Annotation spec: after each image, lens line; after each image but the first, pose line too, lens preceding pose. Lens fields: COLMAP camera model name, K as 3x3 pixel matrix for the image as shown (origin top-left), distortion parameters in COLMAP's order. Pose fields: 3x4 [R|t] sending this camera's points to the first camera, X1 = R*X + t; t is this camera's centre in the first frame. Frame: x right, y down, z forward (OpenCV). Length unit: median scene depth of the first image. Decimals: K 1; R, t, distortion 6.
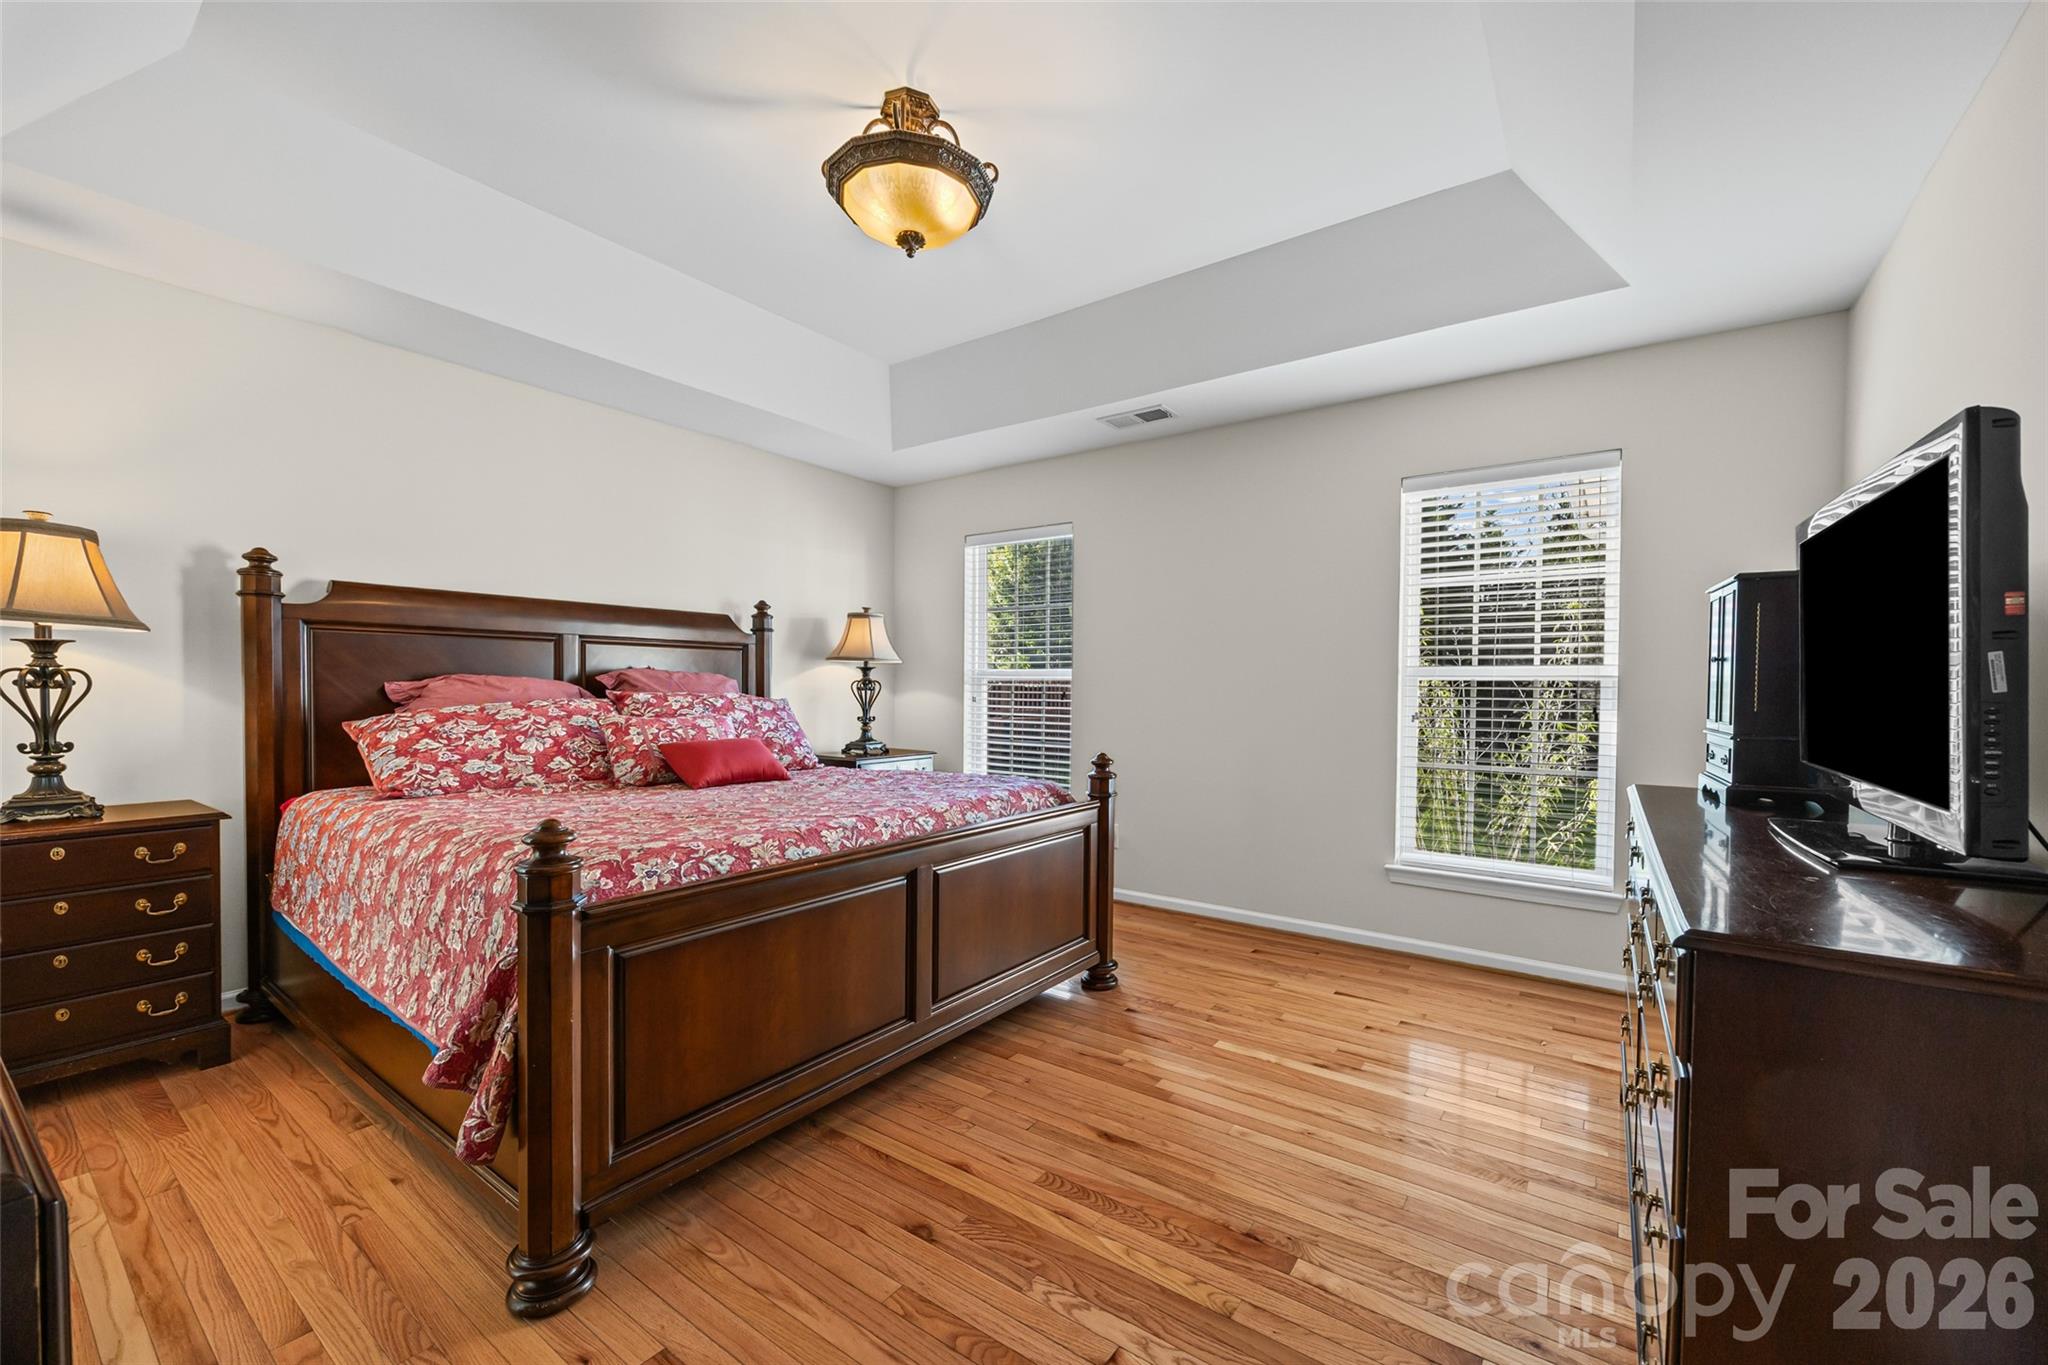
lens RADIAL K [[830.0, 0, 1020.7], [0, 830.0, 691.6], [0, 0, 1]] dist [-0.002868, 0.000044]
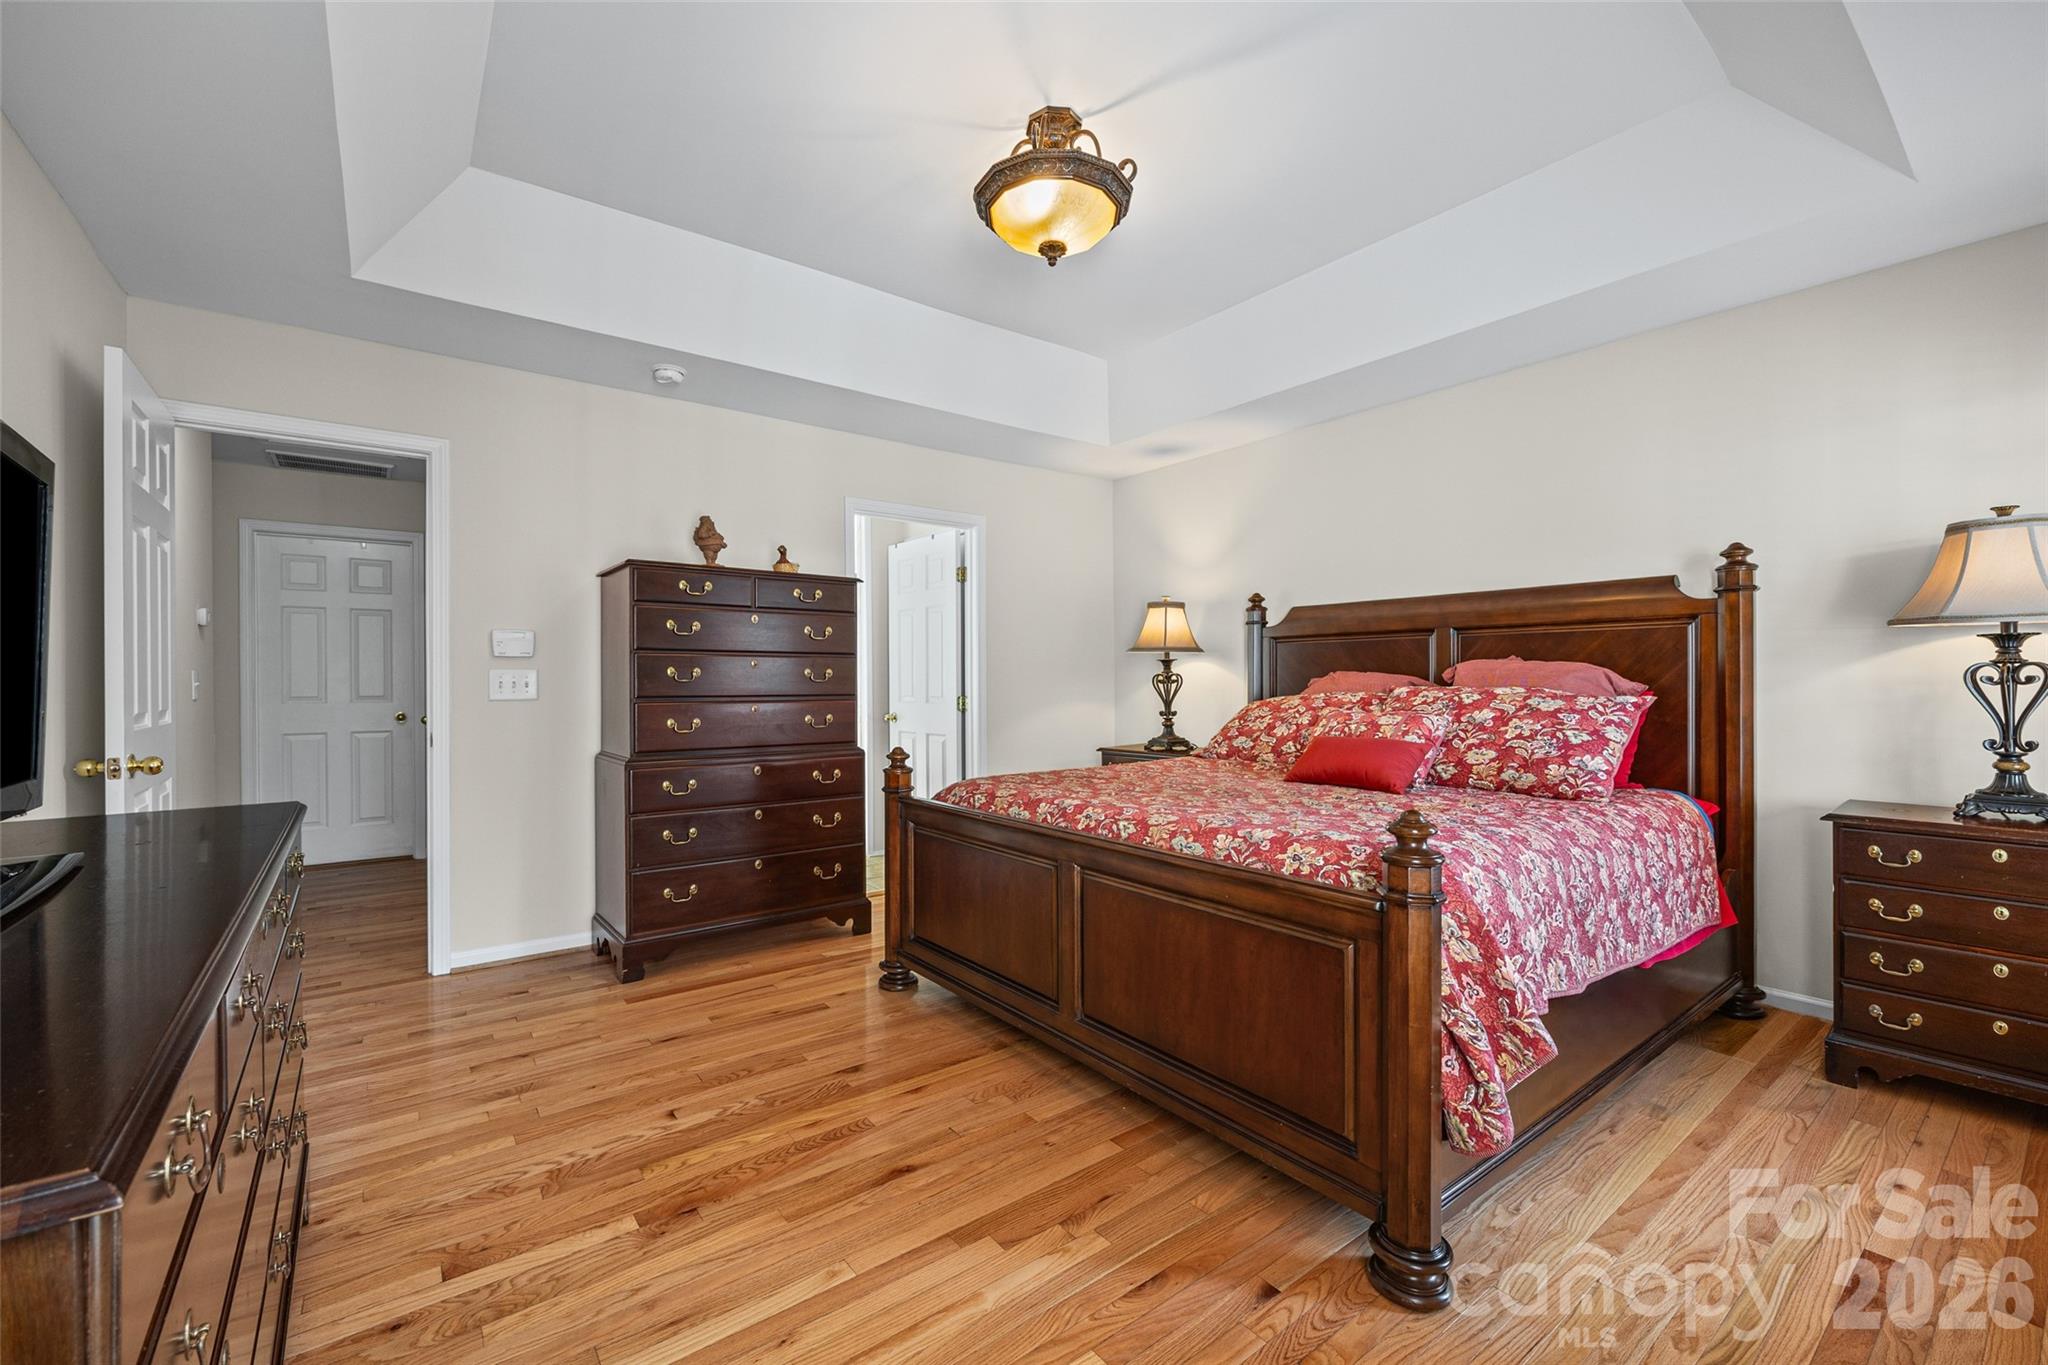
lens RADIAL K [[831.9, 0, 1021.7], [0, 831.9, 672.7], [0, 0, 1]] dist [0.009445, 0.000007]
pose [[-0.291629, -0.015357, -0.956408, 0.794637], [-0.001616, 0.999878, -0.015562, 0.000873], [0.956530, -0.002993, -0.291618, 1.158772]]
